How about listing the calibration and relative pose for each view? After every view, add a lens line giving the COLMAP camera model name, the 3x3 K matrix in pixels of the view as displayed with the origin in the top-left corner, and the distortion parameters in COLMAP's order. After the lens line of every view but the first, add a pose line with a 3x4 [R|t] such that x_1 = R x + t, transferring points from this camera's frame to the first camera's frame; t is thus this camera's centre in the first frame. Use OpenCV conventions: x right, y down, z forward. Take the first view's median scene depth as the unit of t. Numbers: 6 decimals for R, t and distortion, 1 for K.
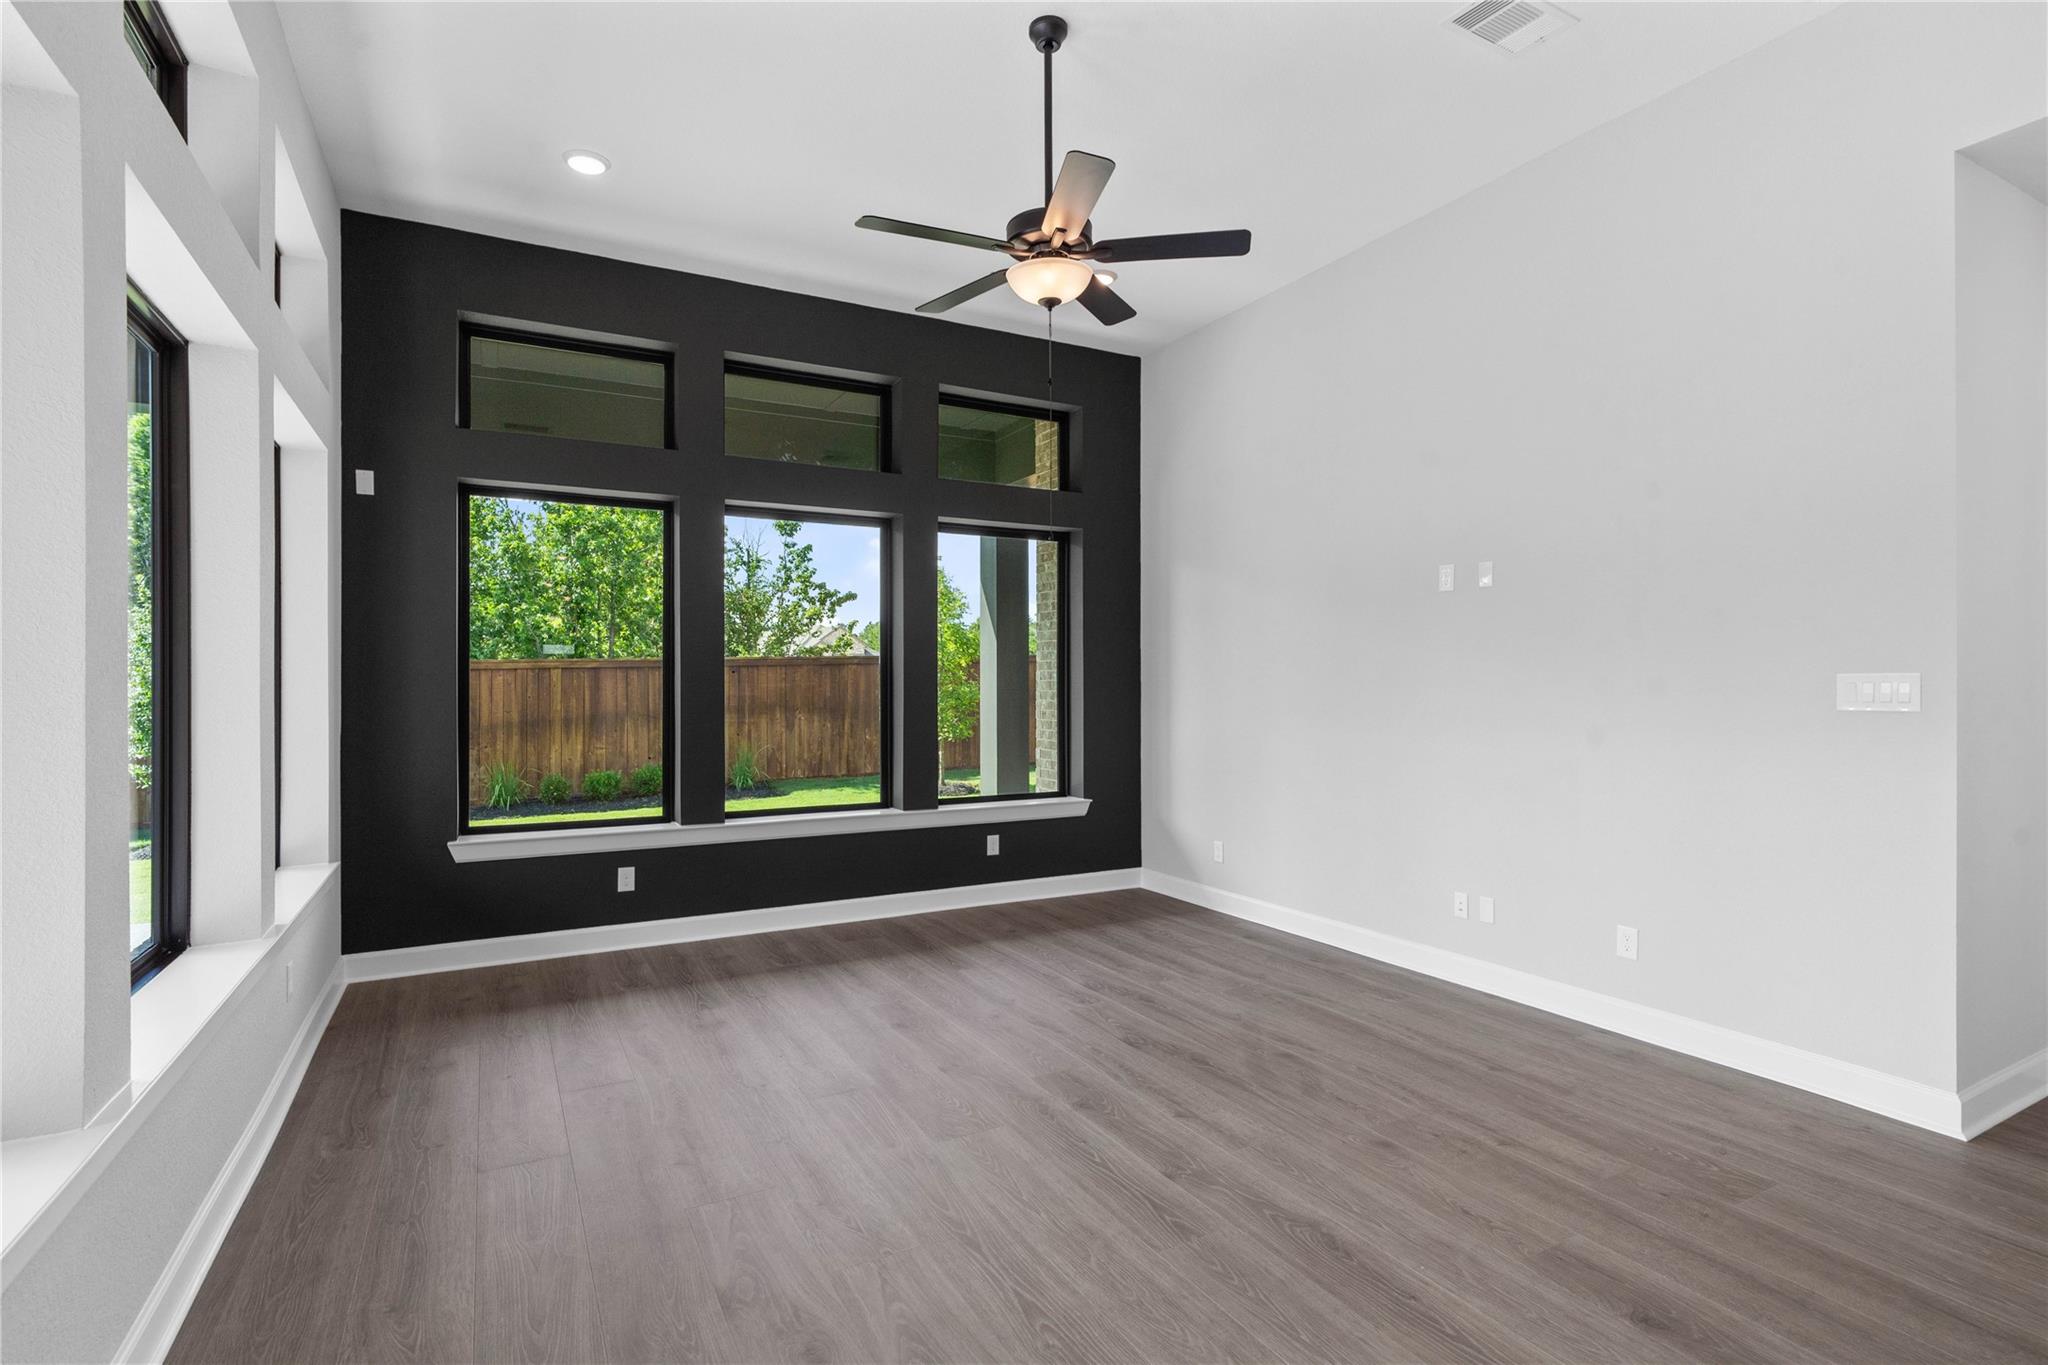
lens RADIAL K [[978.1, 0, 1035.3], [0, 978.1, 680.3], [0, 0, 1]] dist [-0.002511, 0.000900]
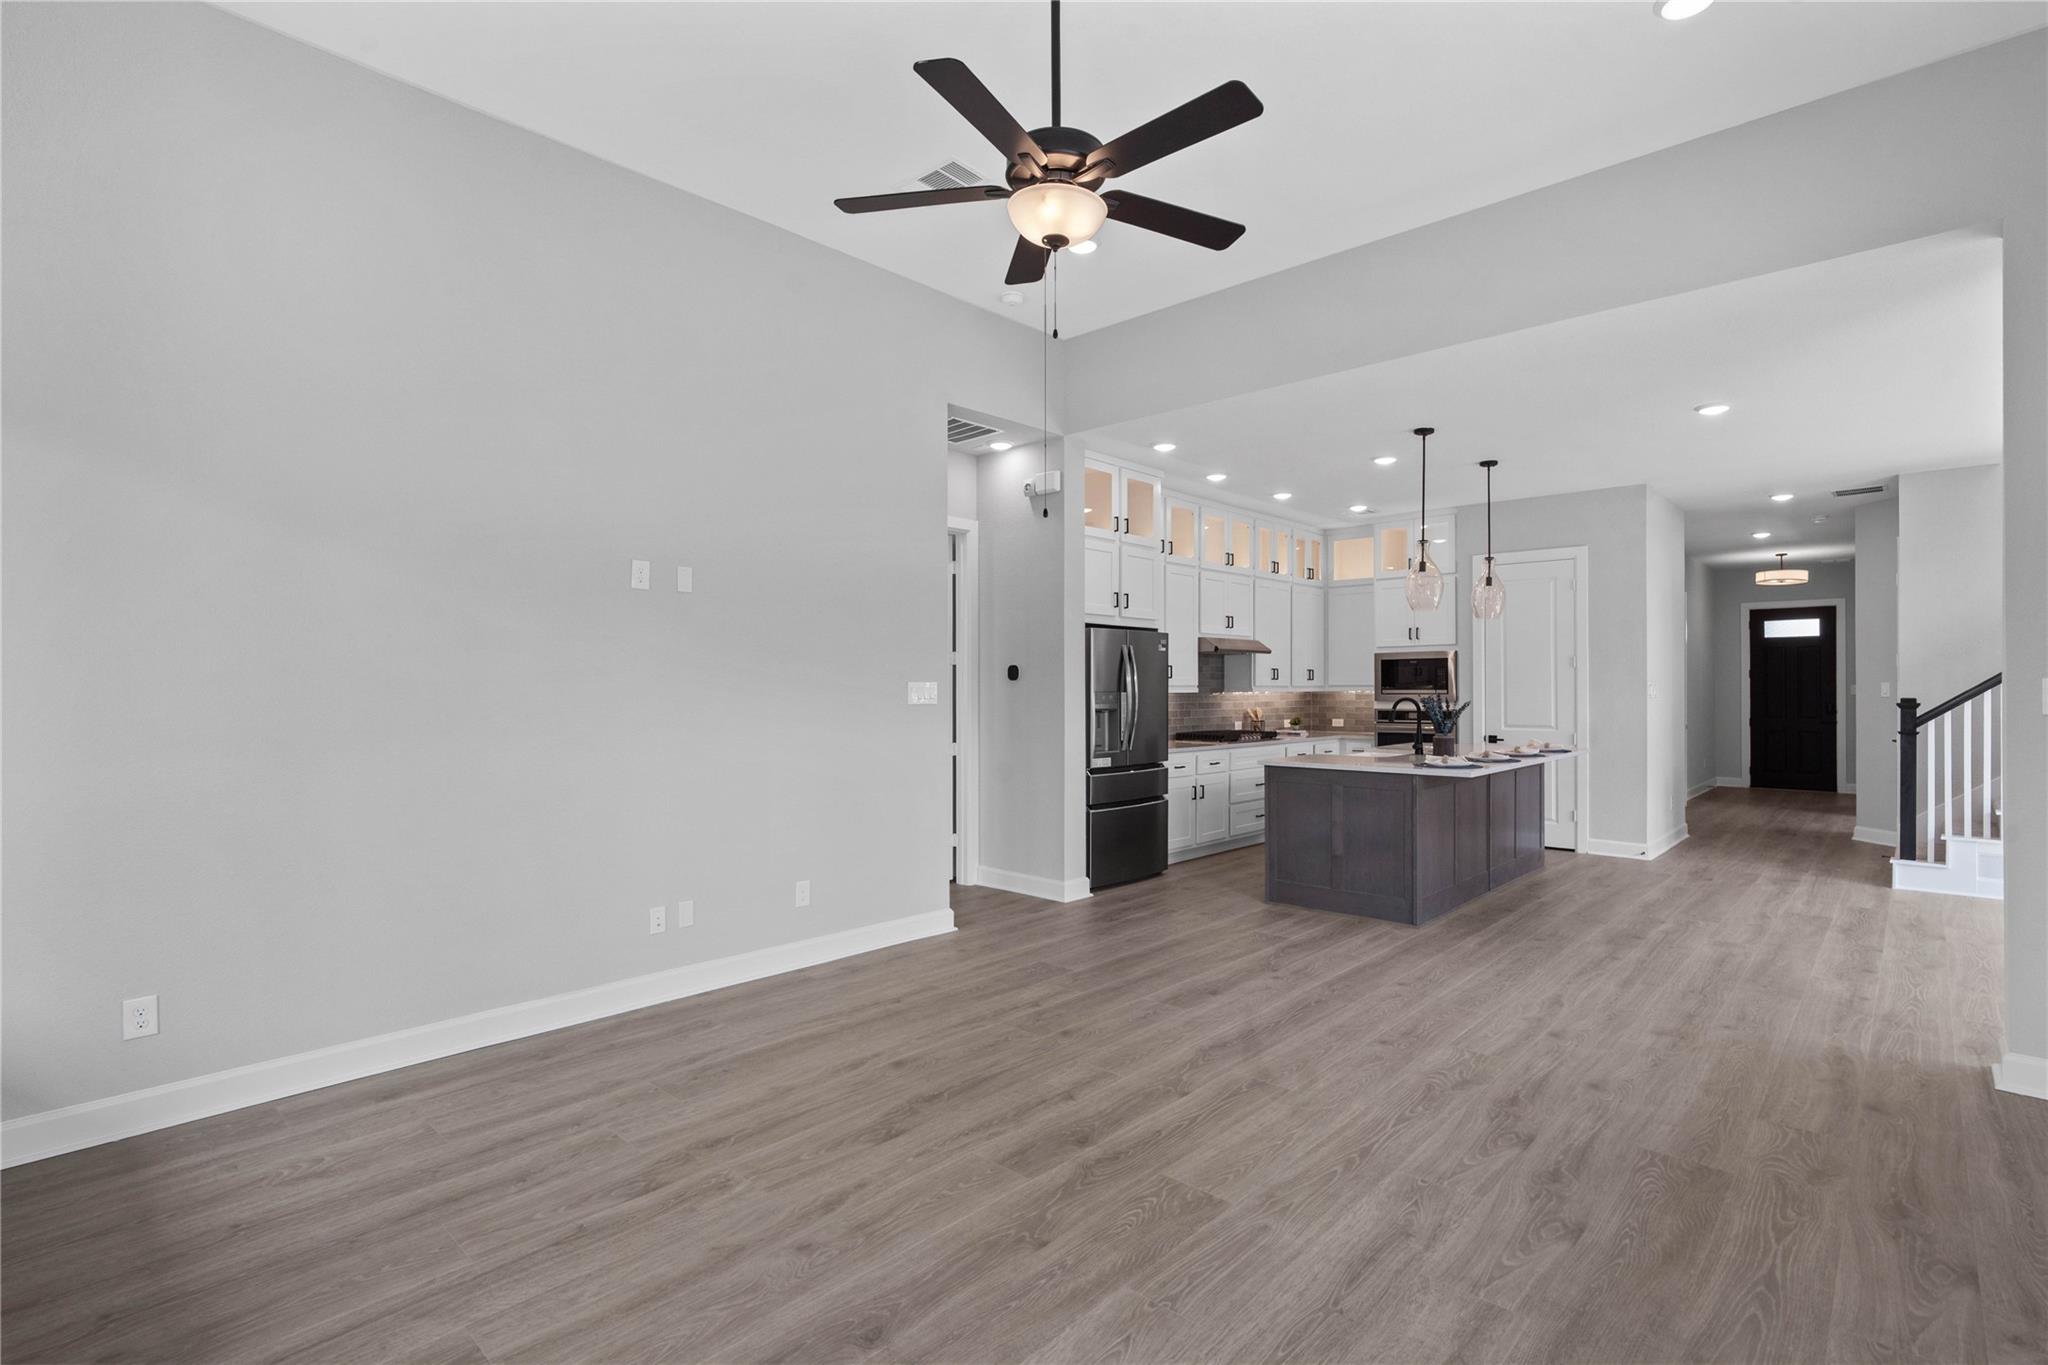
lens RADIAL K [[978.1, 0, 1023.1], [0, 978.1, 684.2], [0, 0, 1]] dist [-0.002511, 0.000900]
pose [[-0.307336, 0.005591, 0.951585, -0.776998], [-0.003270, 0.999971, -0.006931, 0.006433], [-0.951595, -0.005242, -0.307309, 1.269781]]
